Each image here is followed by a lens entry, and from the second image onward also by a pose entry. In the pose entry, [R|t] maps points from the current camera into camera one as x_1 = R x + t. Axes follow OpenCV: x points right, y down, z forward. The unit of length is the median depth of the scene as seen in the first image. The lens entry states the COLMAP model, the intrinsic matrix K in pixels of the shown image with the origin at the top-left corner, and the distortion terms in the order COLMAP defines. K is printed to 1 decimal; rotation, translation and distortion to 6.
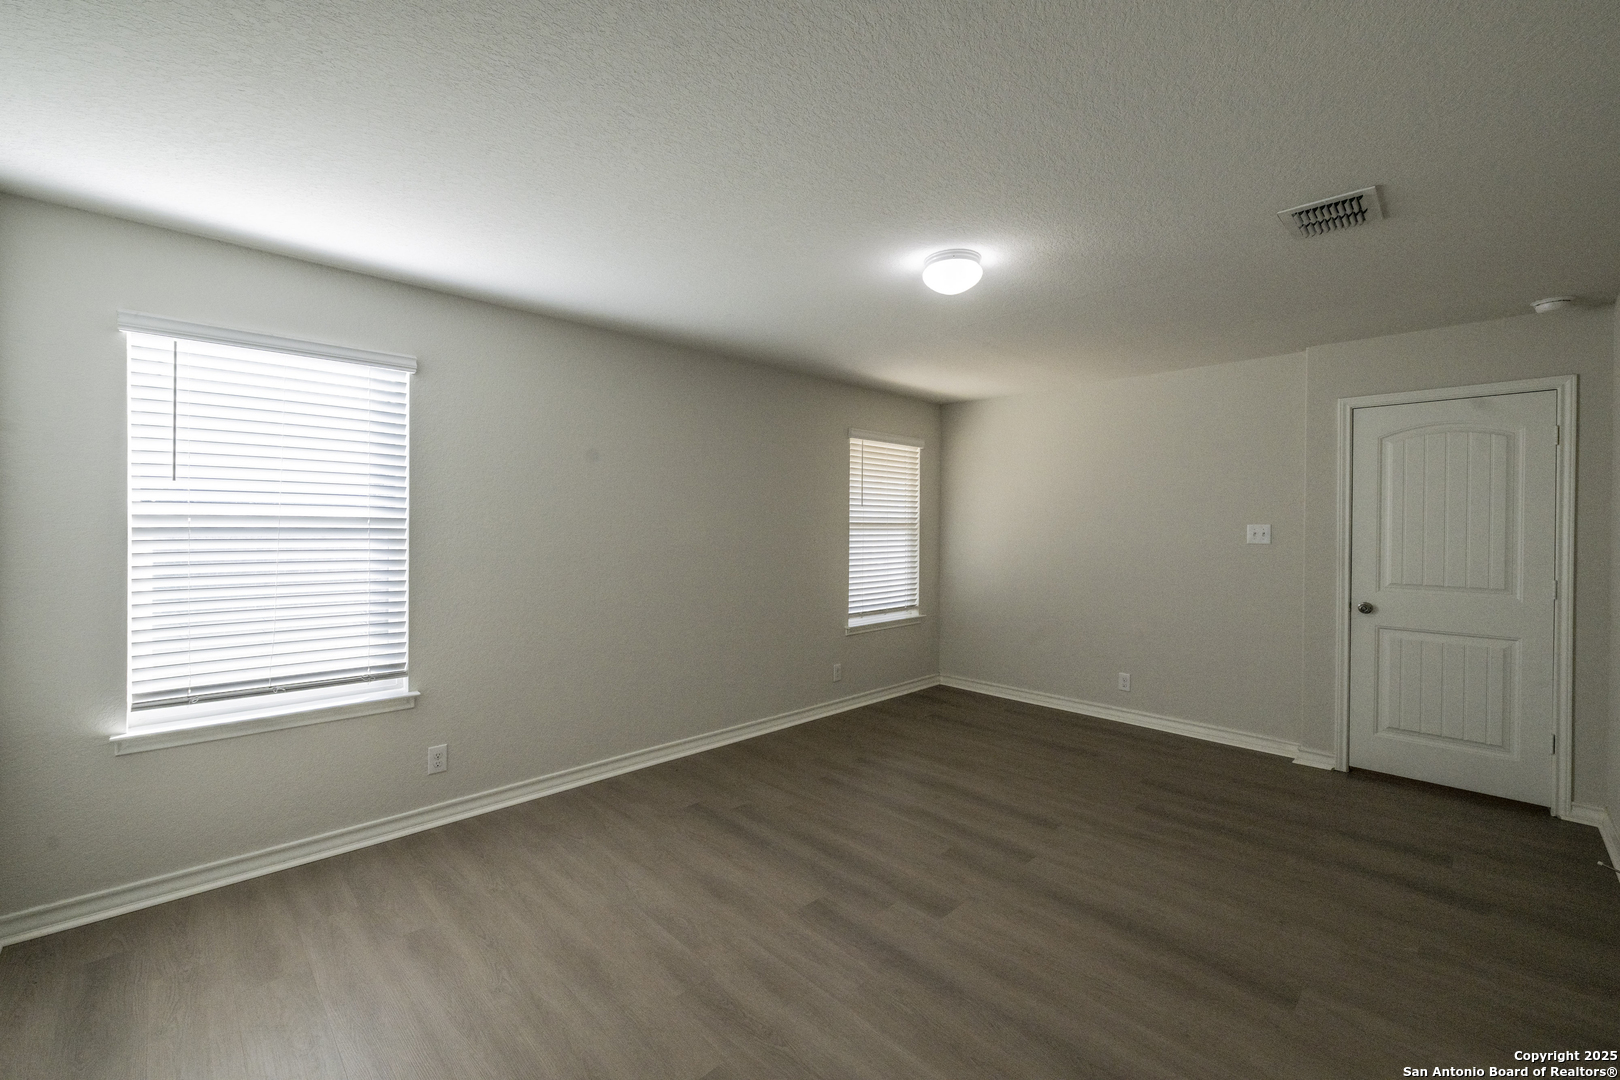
lens RADIAL K [[653.1, 0, 797.0], [0, 653.1, 526.0], [0, 0, 1]] dist [-0.002971, -0.000113]
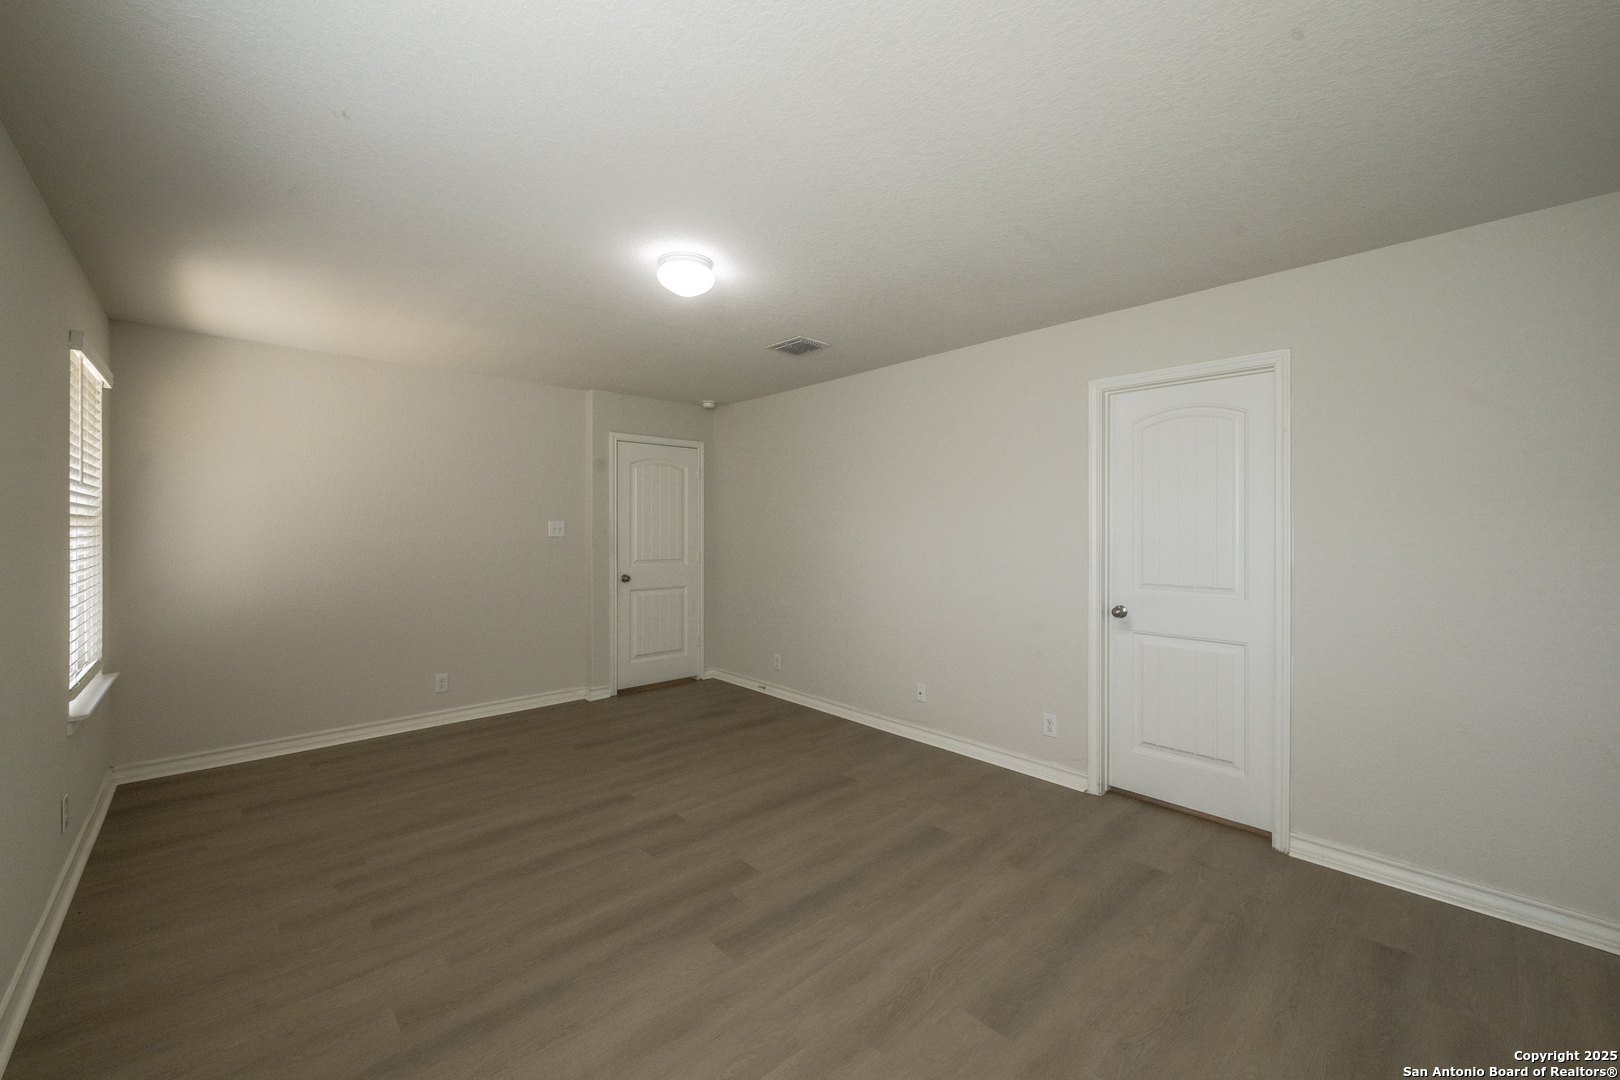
lens RADIAL K [[653.1, 0, 782.2], [0, 653.1, 526.3], [0, 0, 1]] dist [-0.002971, -0.000113]
pose [[0.035779, -0.003716, 0.999353, -0.575067], [-0.000524, 0.999993, 0.003737, 0.003506], [-0.999360, -0.000658, 0.035777, 0.594490]]
